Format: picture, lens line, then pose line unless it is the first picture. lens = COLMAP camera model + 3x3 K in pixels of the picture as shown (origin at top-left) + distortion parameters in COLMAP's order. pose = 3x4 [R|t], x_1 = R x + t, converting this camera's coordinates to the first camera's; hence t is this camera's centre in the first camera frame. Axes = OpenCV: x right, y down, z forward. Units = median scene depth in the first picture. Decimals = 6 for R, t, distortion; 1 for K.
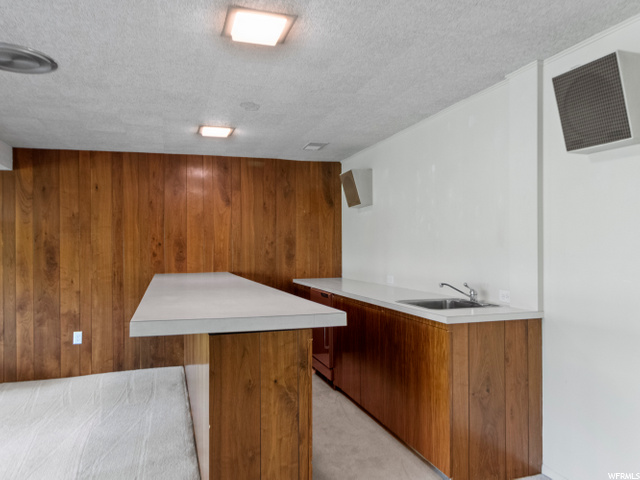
lens RADIAL K [[455.2, 0, 320.0], [0, 455.2, 240.0], [0, 0, 1]] dist [0.000571, 0.000206]
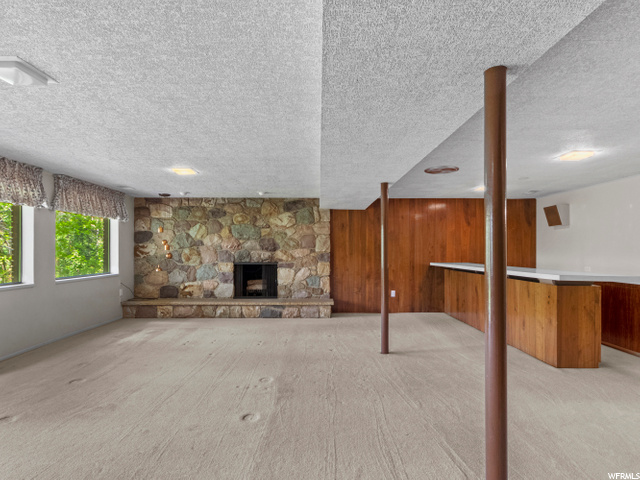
lens RADIAL K [[334.6, 0, 320.0], [0, 334.6, 240.0], [0, 0, 1]] dist [-0.000468, 0.000003]
pose [[0.952503, 0.007541, -0.304435, -0.390333], [-0.010268, 0.999920, -0.007356, -0.003527], [0.304356, 0.010133, 0.952505, -0.470354]]
